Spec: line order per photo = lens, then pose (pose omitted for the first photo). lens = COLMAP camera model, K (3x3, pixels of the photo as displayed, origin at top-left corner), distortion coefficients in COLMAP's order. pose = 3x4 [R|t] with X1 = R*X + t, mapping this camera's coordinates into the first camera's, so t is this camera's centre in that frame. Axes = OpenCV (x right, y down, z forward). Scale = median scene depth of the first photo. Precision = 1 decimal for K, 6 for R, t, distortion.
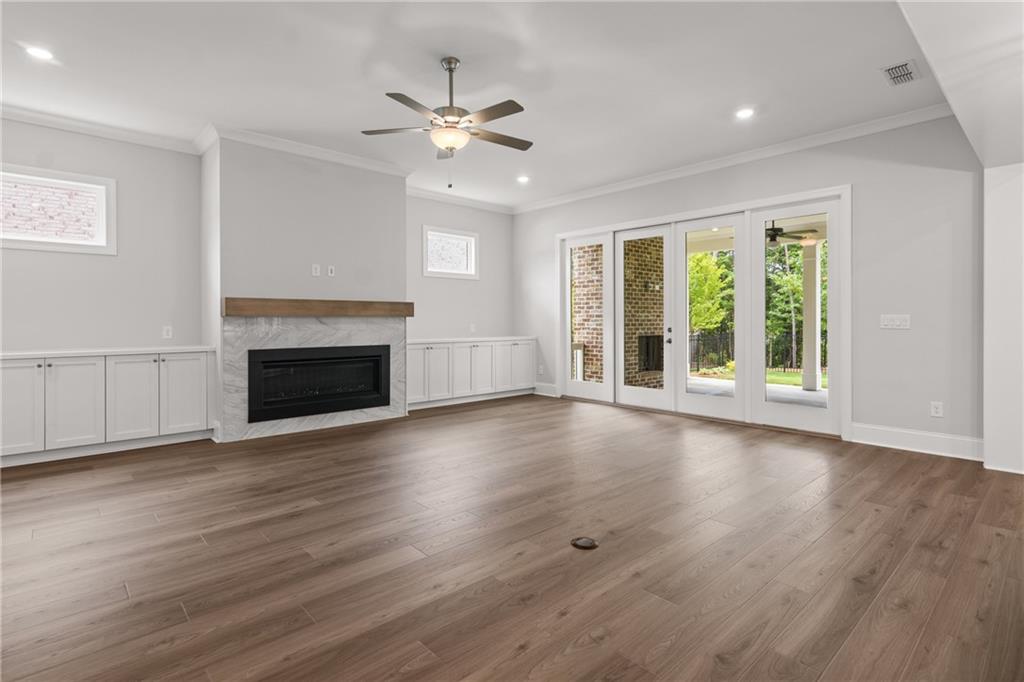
lens RADIAL K [[509.4, 0, 514.4], [0, 509.4, 304.2], [0, 0, 1]] dist [-0.000326, 0.000101]
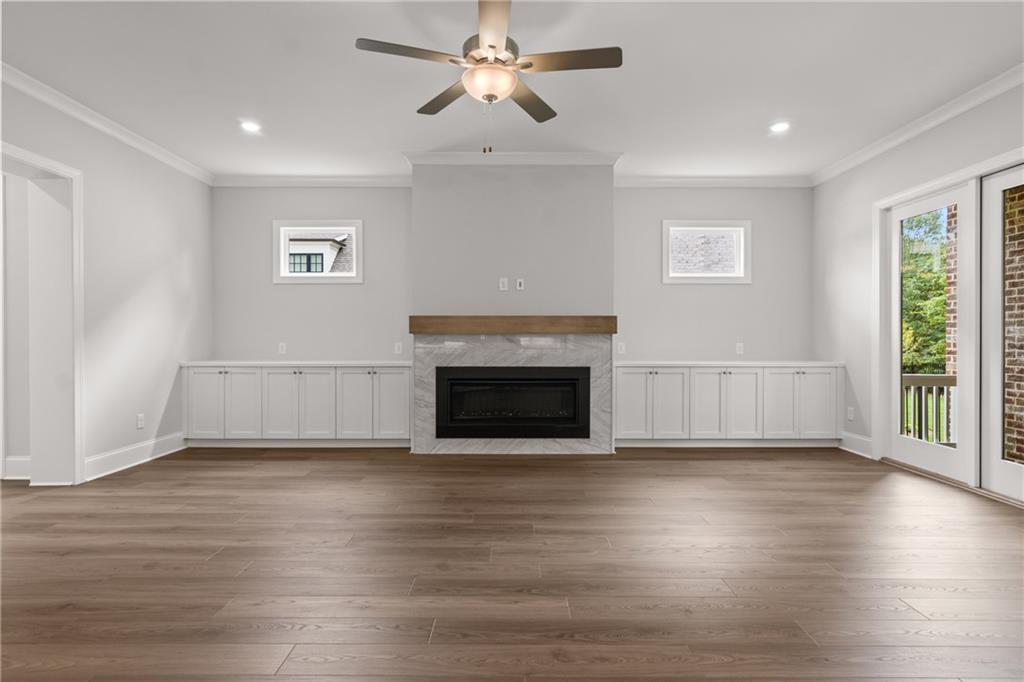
lens RADIAL K [[501.1, 0, 508.8], [0, 501.1, 330.8], [0, 0, 1]] dist [-0.002118, 0.000154]
pose [[0.732701, -0.008364, -0.680499, 0.223051], [0.020187, 0.999752, 0.009447, 0.009466], [0.680251, -0.020659, 0.732688, 0.300423]]
